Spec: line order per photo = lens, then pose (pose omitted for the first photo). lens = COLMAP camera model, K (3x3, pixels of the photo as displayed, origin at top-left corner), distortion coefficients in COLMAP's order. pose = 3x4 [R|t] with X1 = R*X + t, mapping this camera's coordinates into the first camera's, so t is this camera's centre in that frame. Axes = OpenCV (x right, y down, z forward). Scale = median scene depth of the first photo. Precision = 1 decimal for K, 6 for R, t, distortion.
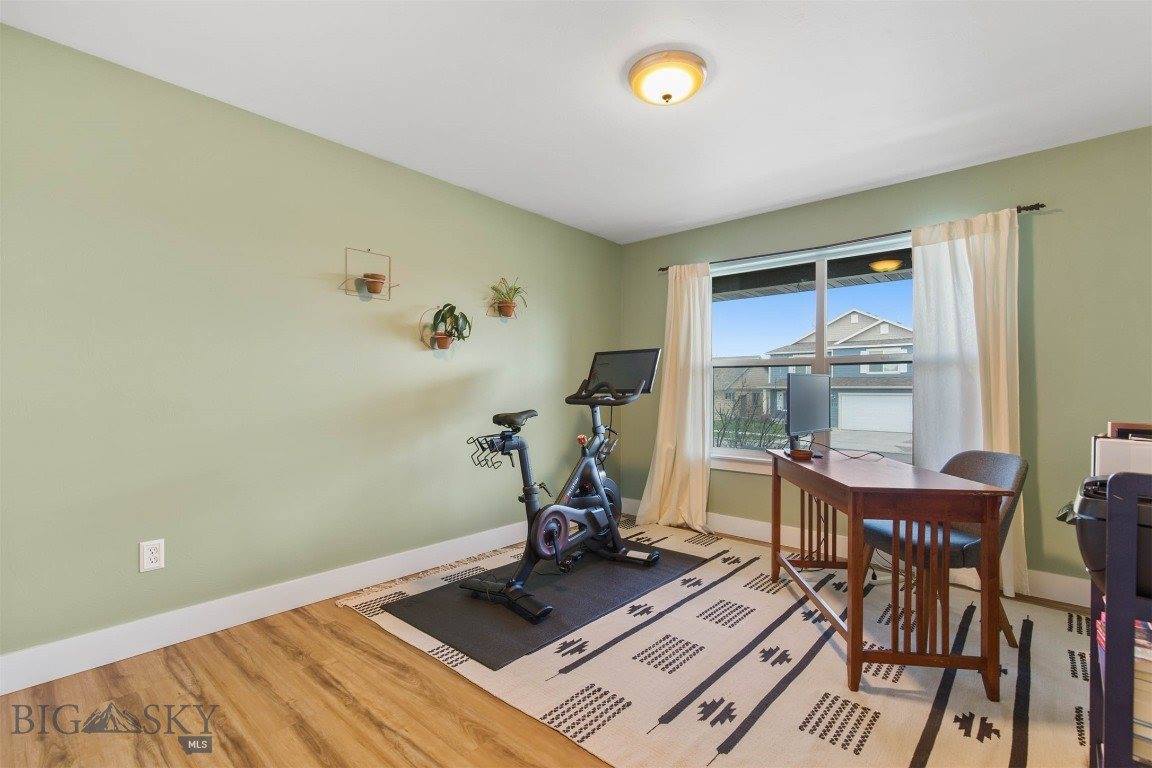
lens RADIAL K [[519.5, 0, 575.7], [0, 519.5, 388.2], [0, 0, 1]] dist [0.004819, 0.000587]
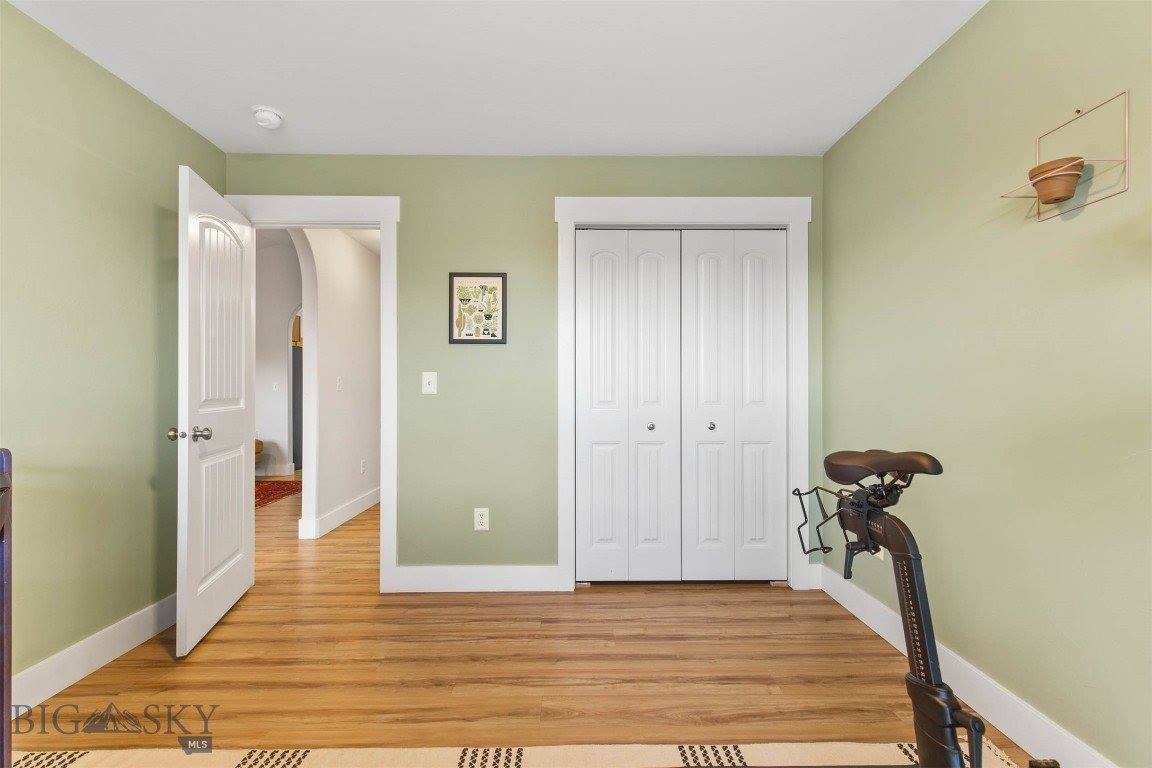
lens RADIAL K [[519.5, 0, 577.6], [0, 519.5, 383.9], [0, 0, 1]] dist [0.004819, 0.000587]
pose [[-0.740555, -0.019044, -0.671725, 0.422434], [-0.008463, 0.999783, -0.019015, 0.012153], [0.671942, -0.008397, -0.740556, 1.526113]]
